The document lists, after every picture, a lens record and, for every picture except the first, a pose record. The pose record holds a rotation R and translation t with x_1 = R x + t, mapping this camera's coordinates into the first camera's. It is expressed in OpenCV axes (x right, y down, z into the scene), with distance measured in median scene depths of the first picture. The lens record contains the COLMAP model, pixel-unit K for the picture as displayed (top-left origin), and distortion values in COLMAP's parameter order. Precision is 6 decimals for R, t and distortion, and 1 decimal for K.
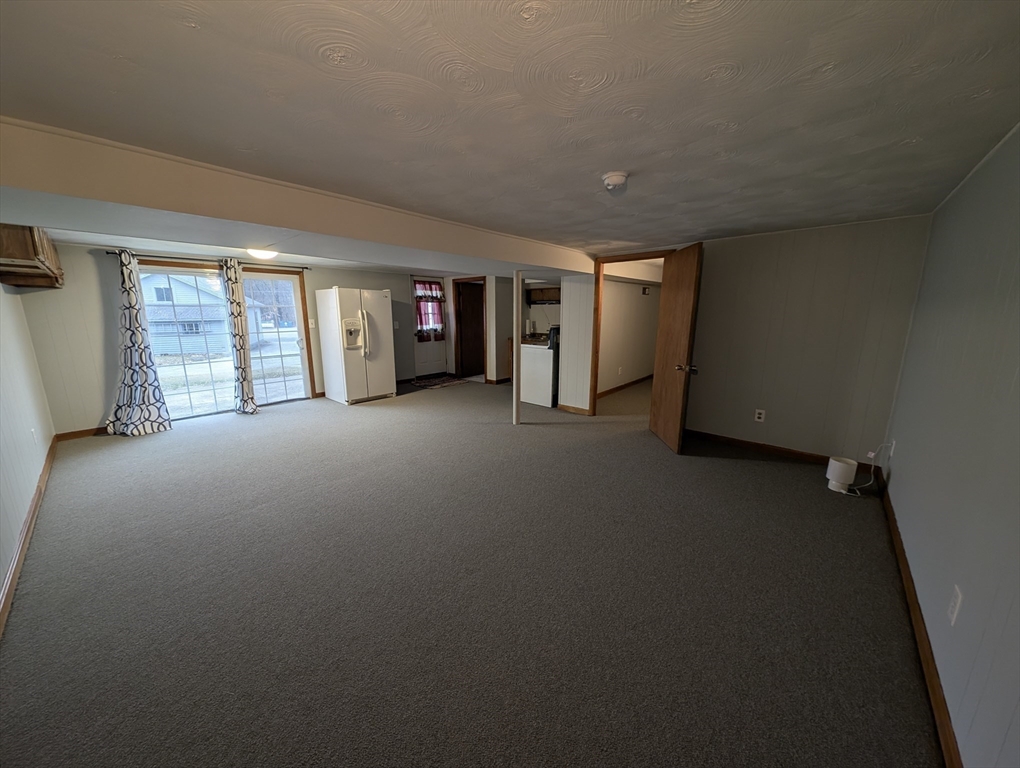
lens RADIAL K [[359.3, 0, 508.7], [0, 359.3, 383.2], [0, 0, 1]] dist [0.003580, -0.001767]
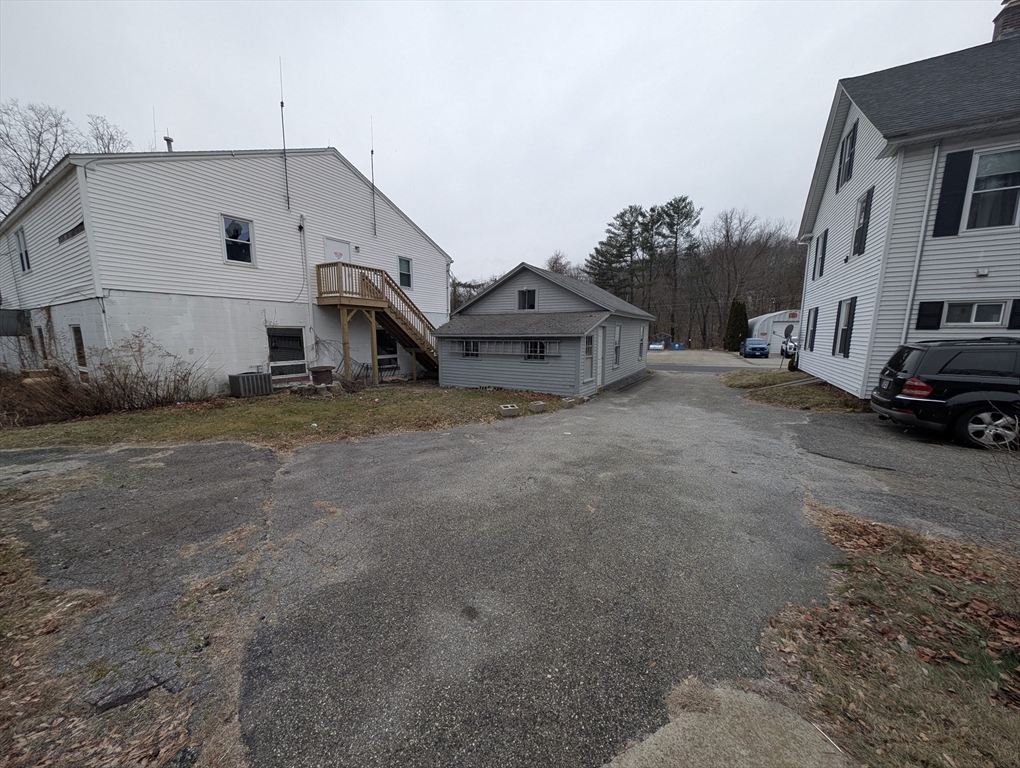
lens RADIAL K [[359.3, 0, 498.8], [0, 359.3, 382.7], [0, 0, 1]] dist [0.003580, -0.001767]
pose [[0.539988, 0.116444, -0.833579, -1.352543], [-0.168346, 0.985313, 0.028586, -0.345860], [0.824665, 0.124894, 0.551660, 2.063015]]
